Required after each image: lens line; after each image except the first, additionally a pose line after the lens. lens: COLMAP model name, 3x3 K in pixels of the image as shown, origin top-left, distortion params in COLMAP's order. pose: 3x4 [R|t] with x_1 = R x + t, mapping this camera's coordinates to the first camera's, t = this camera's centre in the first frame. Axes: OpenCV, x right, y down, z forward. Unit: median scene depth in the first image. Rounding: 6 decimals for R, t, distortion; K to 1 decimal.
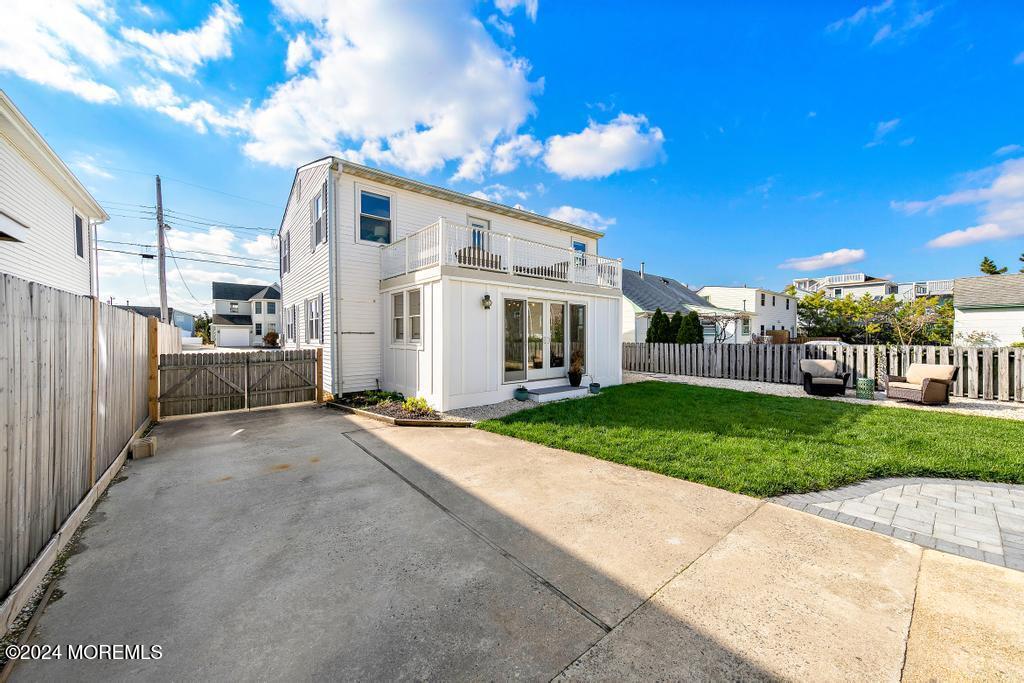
lens RADIAL K [[372.1, 0, 512.0], [0, 372.1, 341.5], [0, 0, 1]] dist [0.000829, 0.000006]
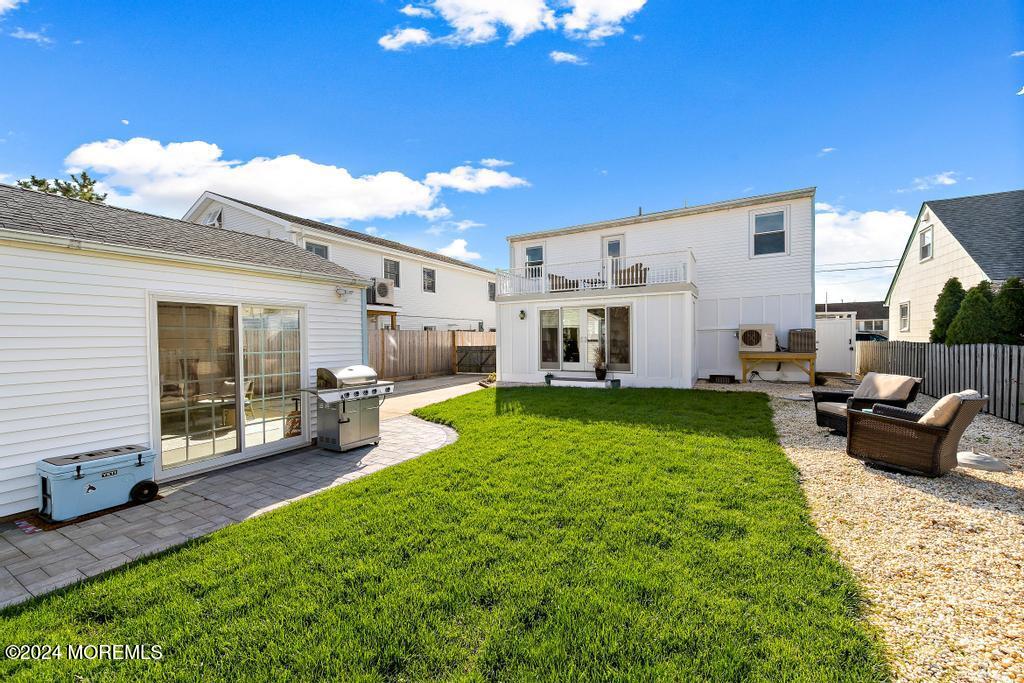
lens RADIAL K [[410.6, 0, 512.0], [0, 410.6, 341.5], [0, 0, 1]] dist [0.000438, 0.000037]
pose [[0.349004, -0.001352, -0.937120, 1.656699], [0.001876, 0.999998, -0.000744, 0.005114], [0.937119, -0.001498, 0.349006, 0.407593]]
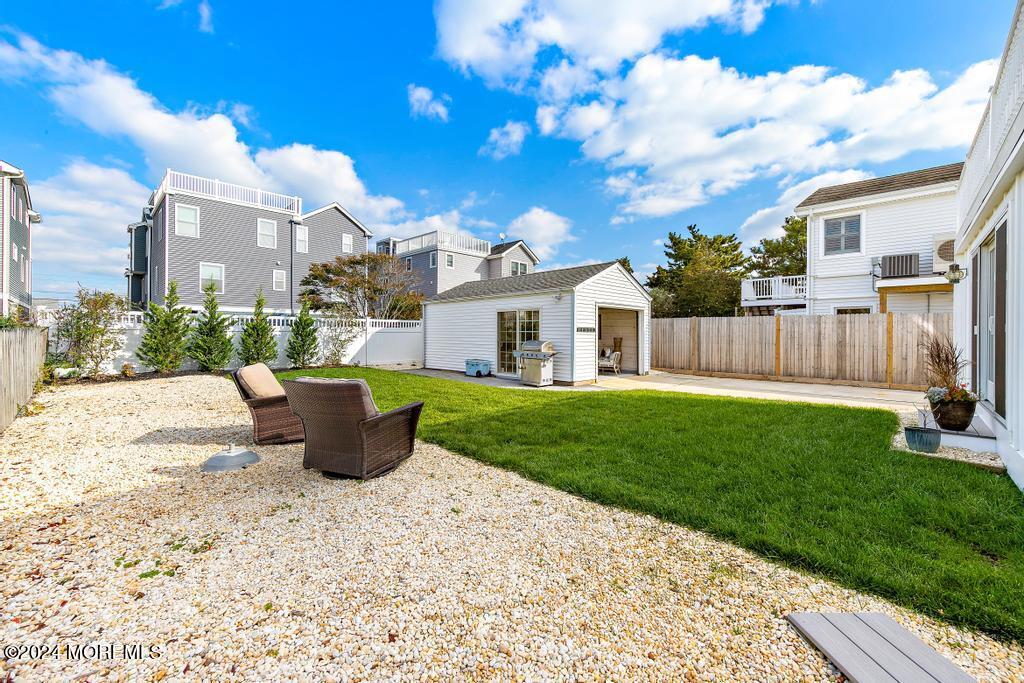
lens RADIAL K [[410.6, 0, 512.0], [0, 410.6, 341.5], [0, 0, 1]] dist [0.000438, 0.000037]
pose [[-0.991808, -0.002934, -0.127701, 0.977869], [-0.006844, 0.999521, 0.030193, 0.011718], [0.127551, 0.030819, -0.991353, 1.861053]]
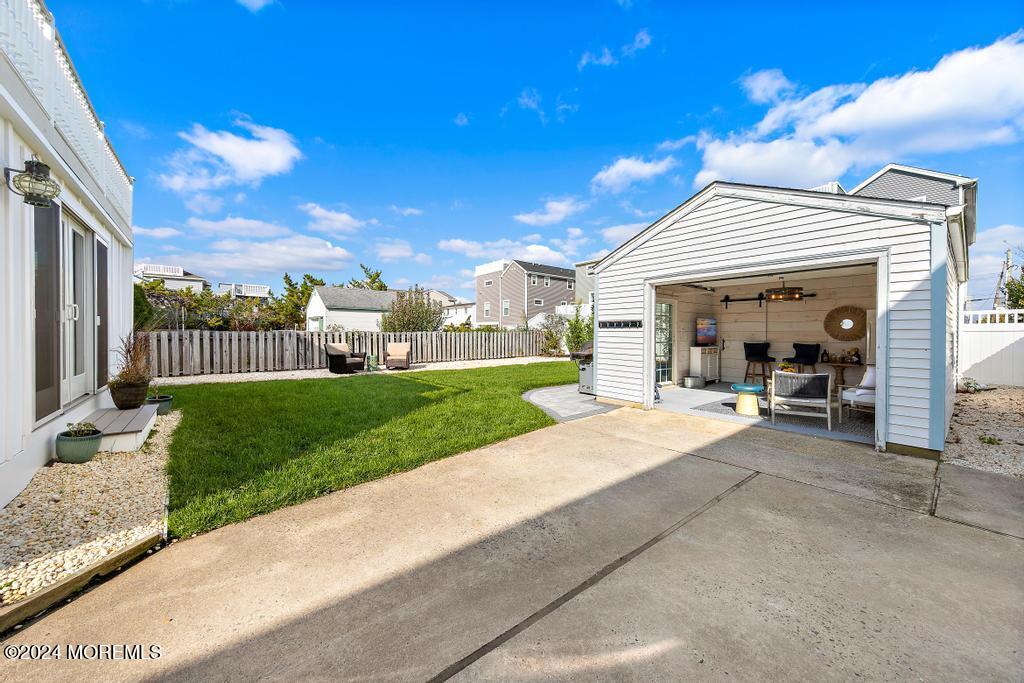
lens RADIAL K [[372.1, 0, 512.0], [0, 372.1, 341.5], [0, 0, 1]] dist [0.000829, 0.000006]
pose [[-0.004305, -0.019798, 0.999795, -0.439041], [0.008999, 0.999763, 0.019836, 0.034730], [-0.999950, 0.009082, -0.004126, 0.645176]]
